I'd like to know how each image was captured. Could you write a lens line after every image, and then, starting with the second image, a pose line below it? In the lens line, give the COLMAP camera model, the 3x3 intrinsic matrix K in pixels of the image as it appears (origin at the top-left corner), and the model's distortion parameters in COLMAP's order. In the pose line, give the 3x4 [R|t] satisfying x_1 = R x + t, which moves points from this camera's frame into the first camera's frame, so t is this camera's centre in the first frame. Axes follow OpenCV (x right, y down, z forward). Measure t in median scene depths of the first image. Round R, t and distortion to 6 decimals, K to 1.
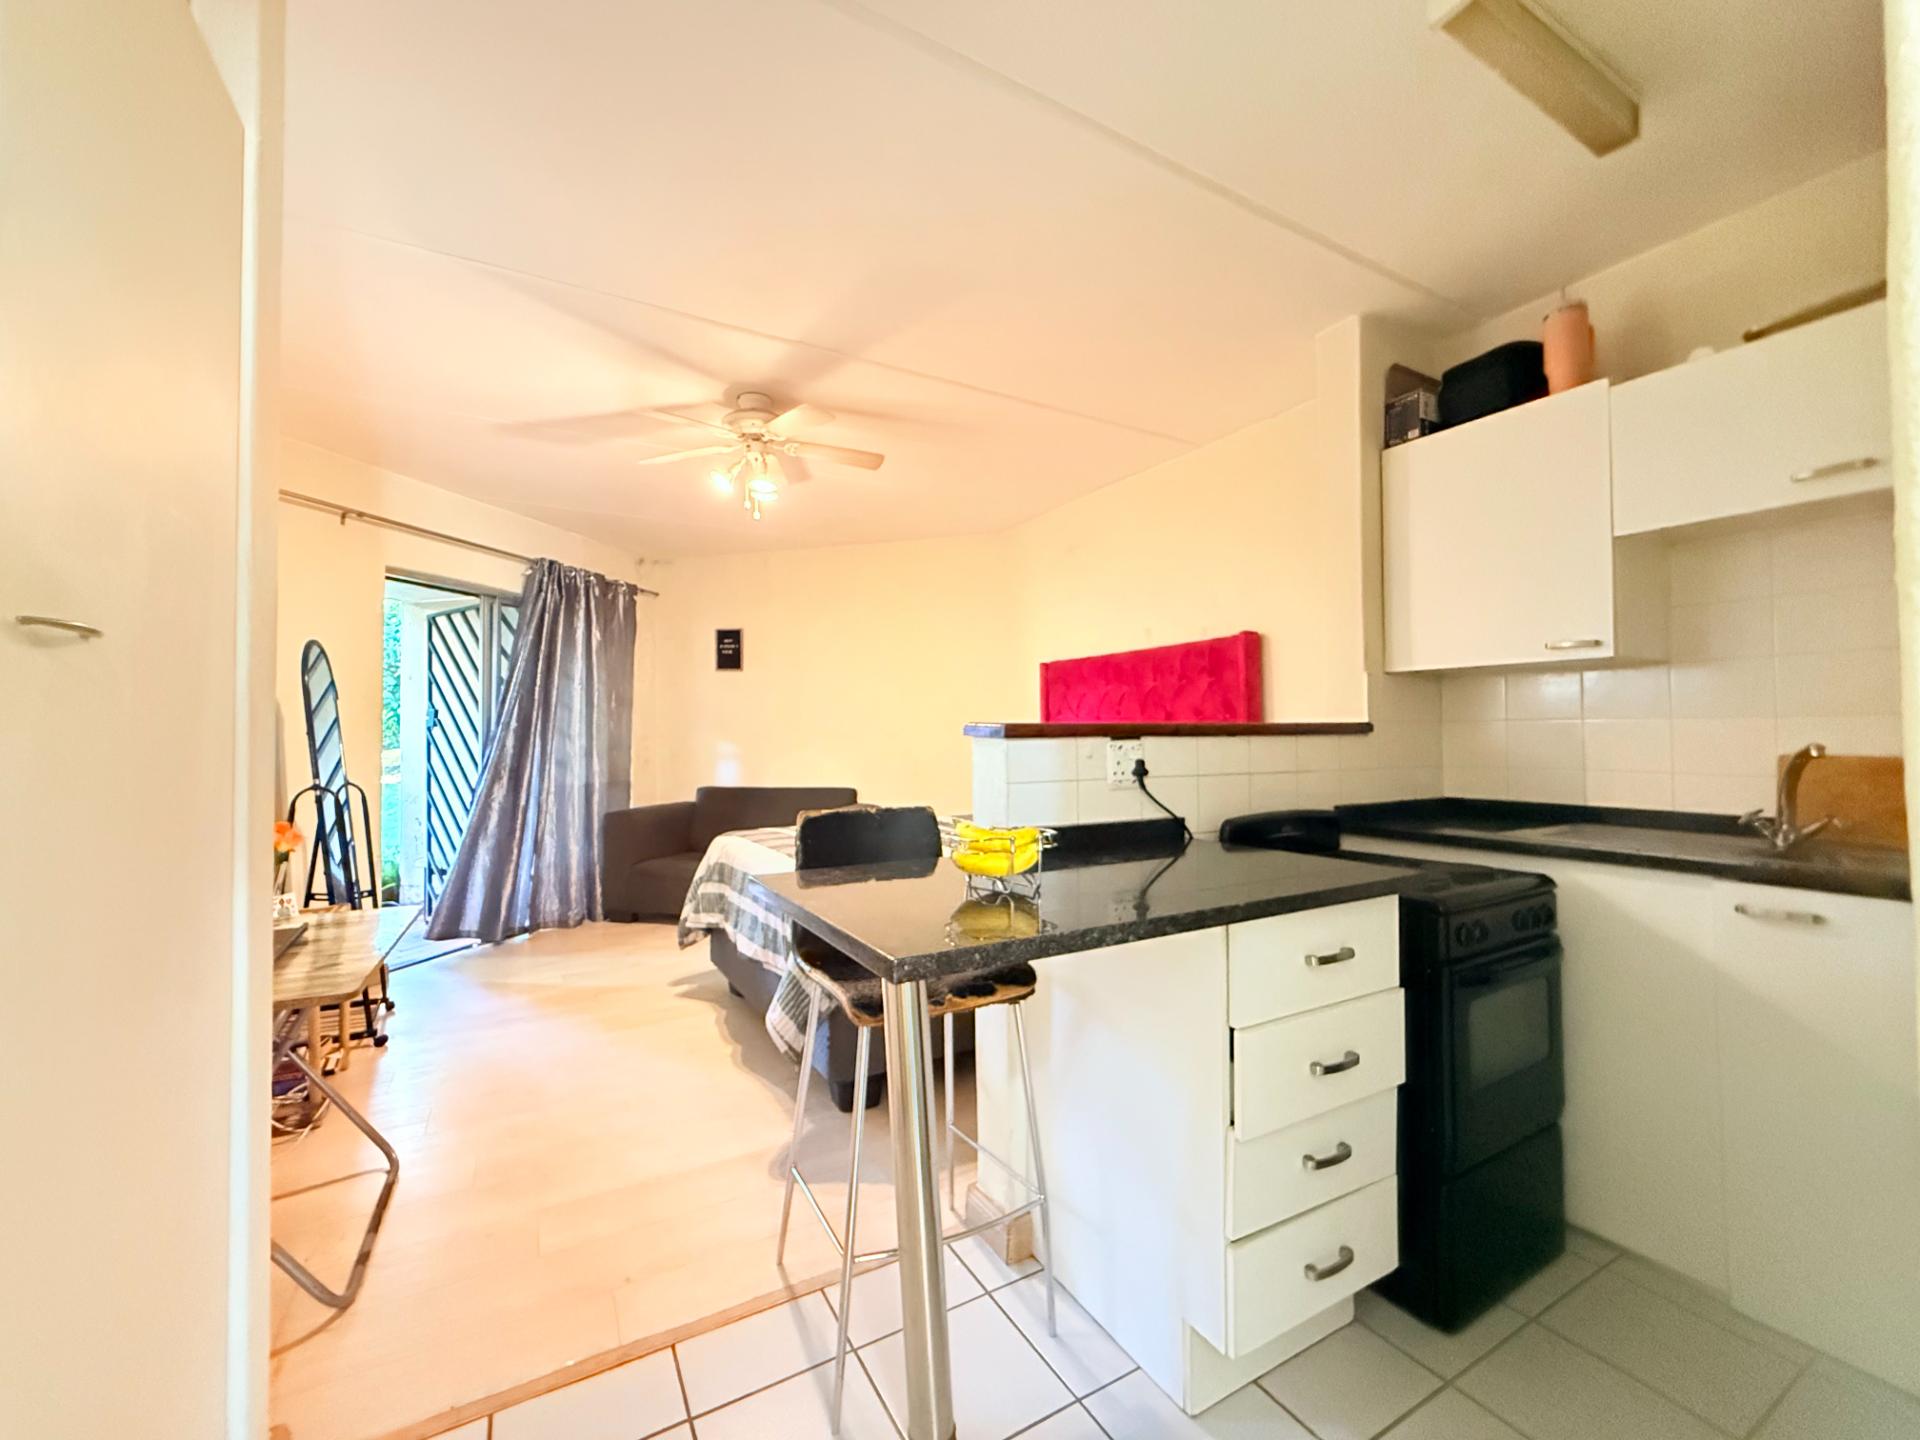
lens RADIAL K [[773.1, 0, 956.4], [0, 773.1, 719.3], [0, 0, 1]] dist [0.001521, -0.000308]
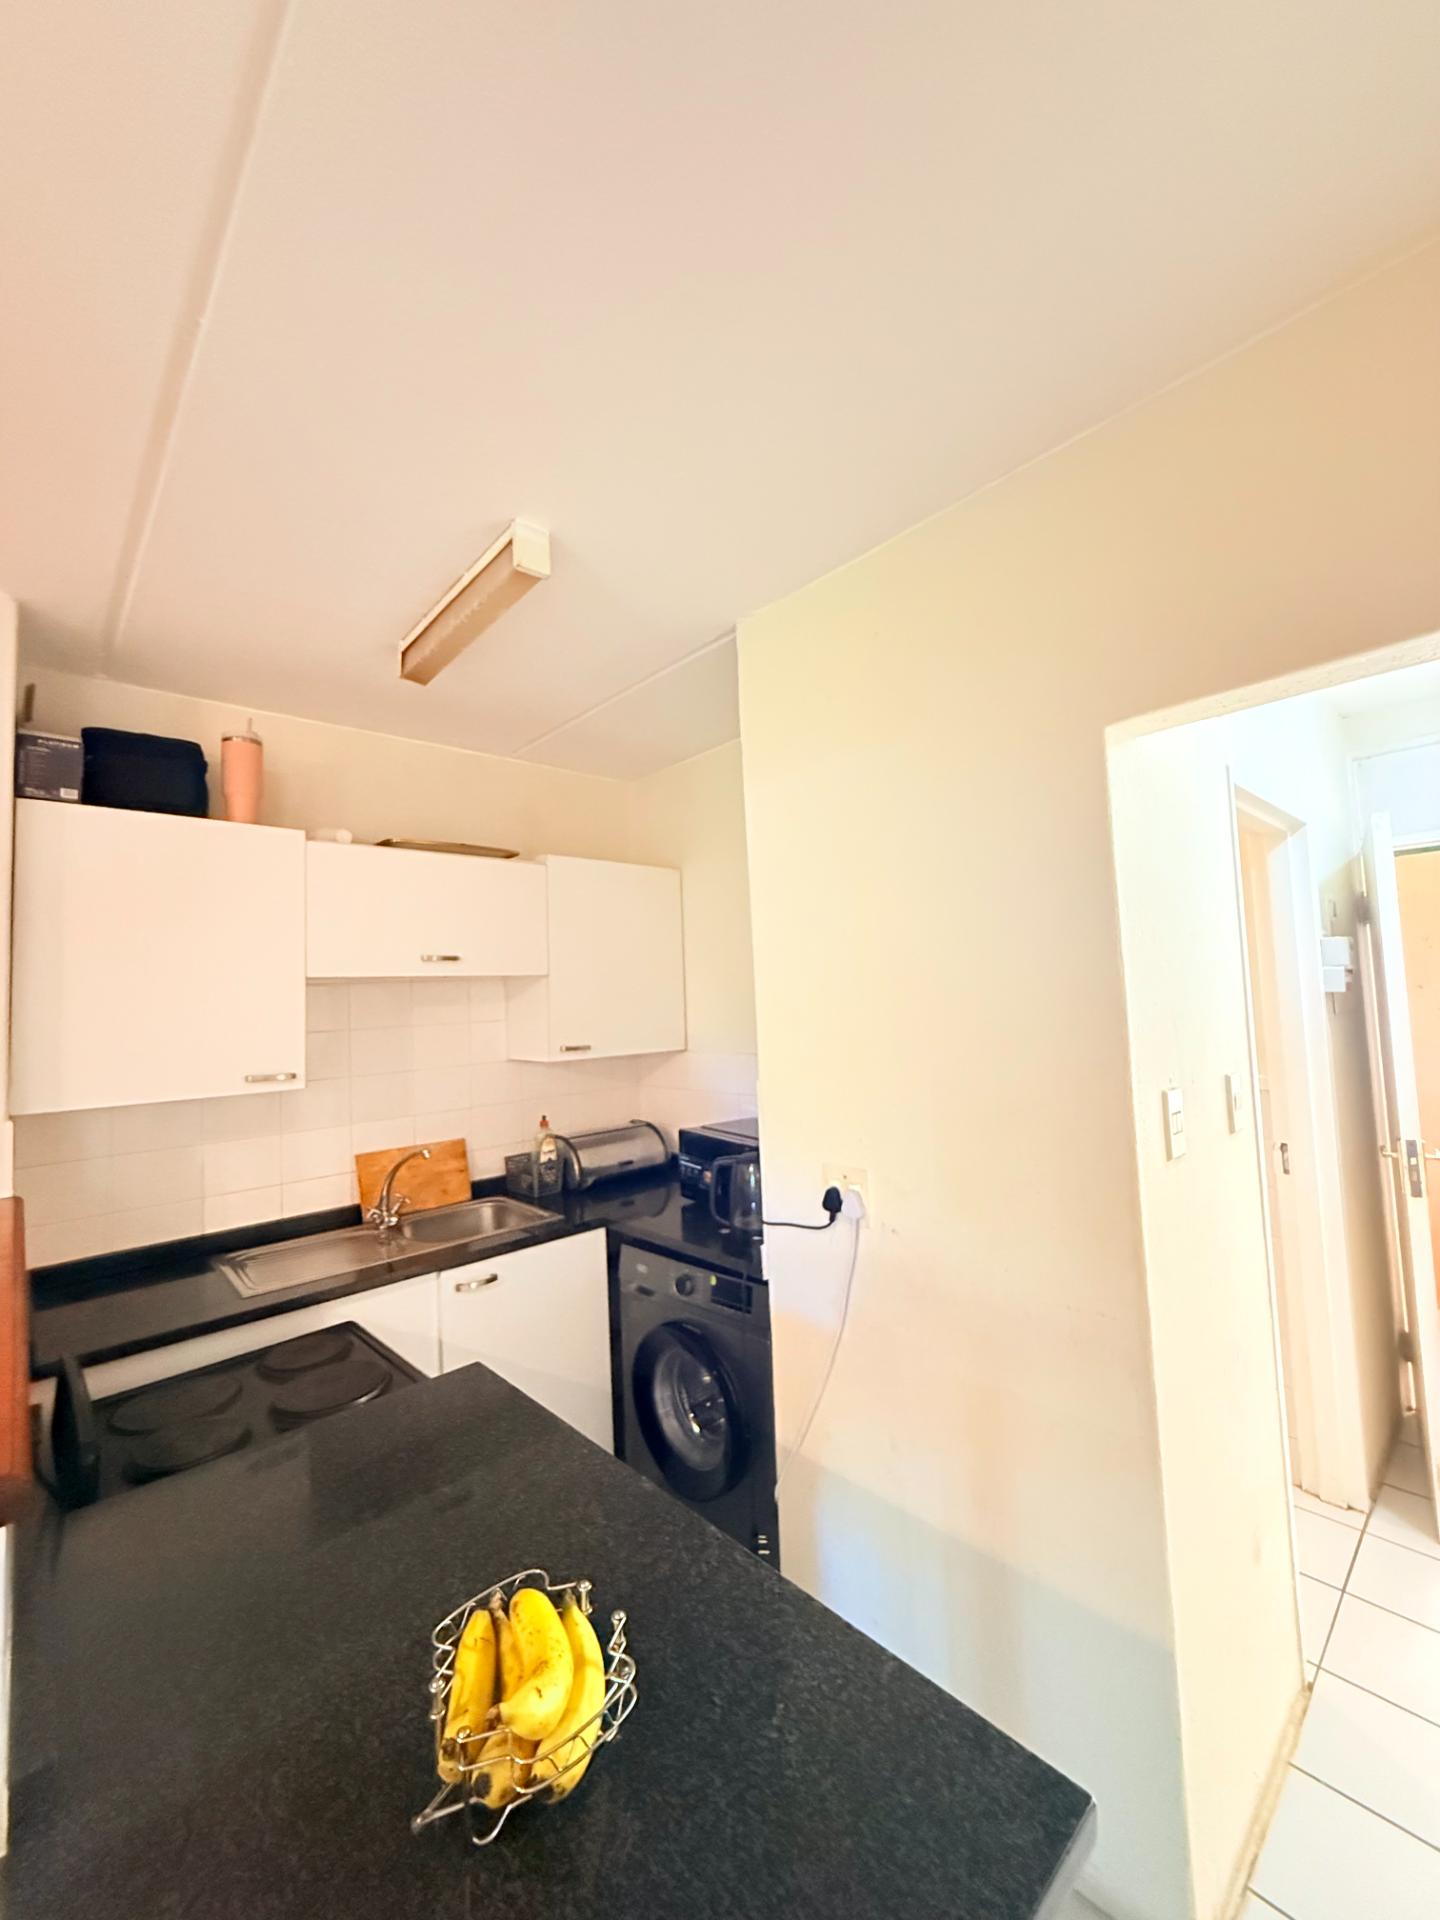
lens RADIAL K [[773.1, 0, 713.0], [0, 773.1, 954.6], [0, 0, 1]] dist [0.001521, -0.000308]
pose [[-0.224190, 0.073329, 0.971783, -0.239286], [0.023386, 0.997283, -0.069858, -0.127739], [-0.974265, 0.007064, -0.225295, 0.492595]]
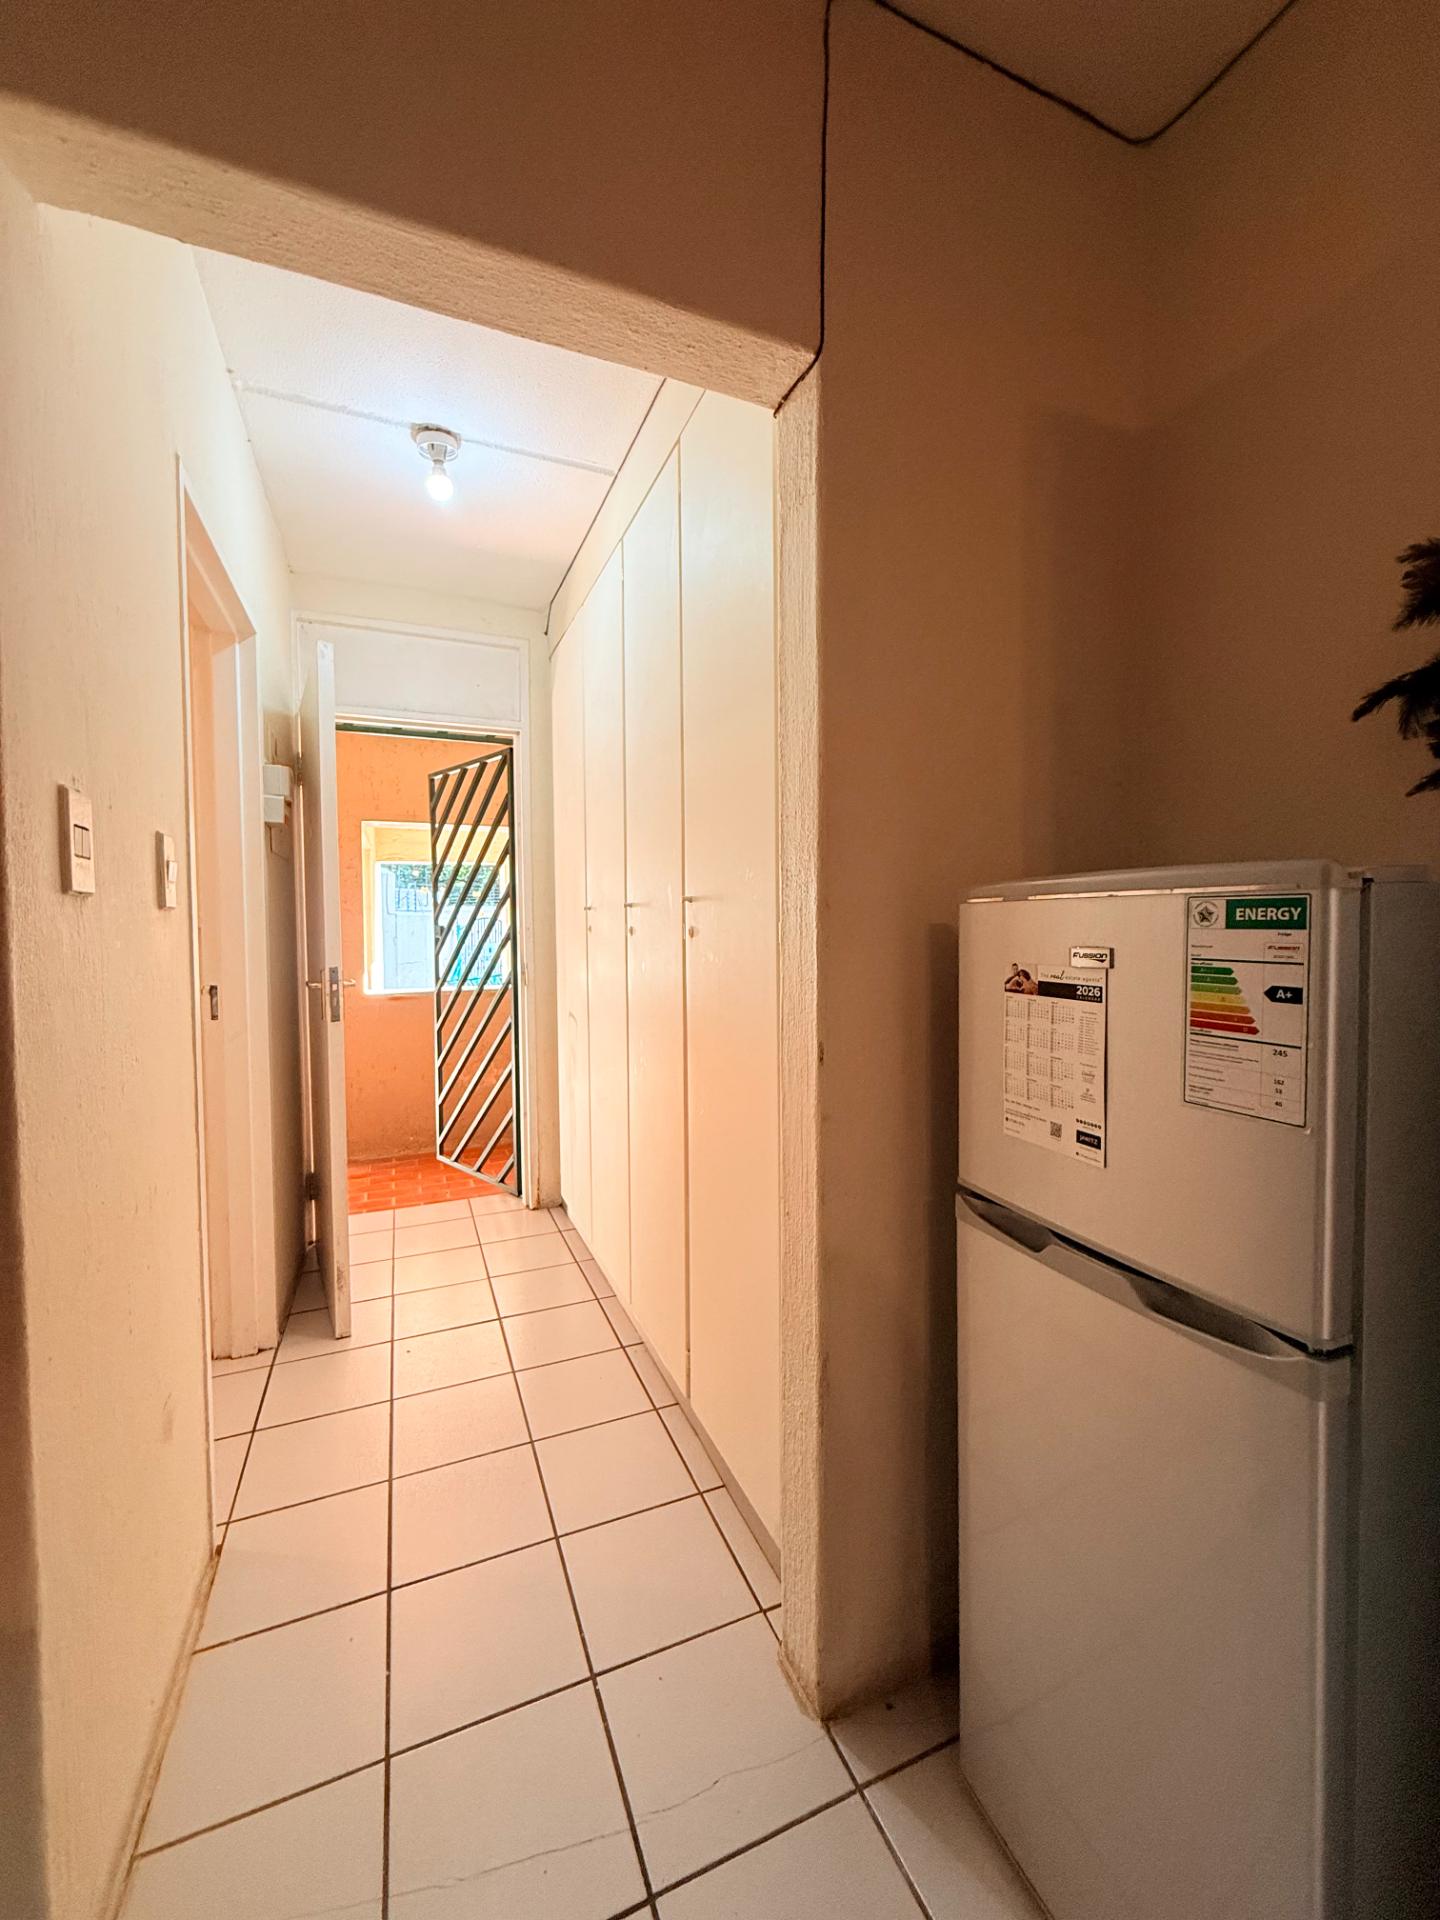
lens RADIAL K [[773.1, 0, 726.2], [0, 773.1, 953.2], [0, 0, 1]] dist [0.001521, -0.000308]
pose [[-0.993379, 0.010860, 0.114367, -0.123929], [0.012518, 0.999827, 0.013787, 0.000499], [-0.114198, 0.015127, -0.993343, 0.386508]]
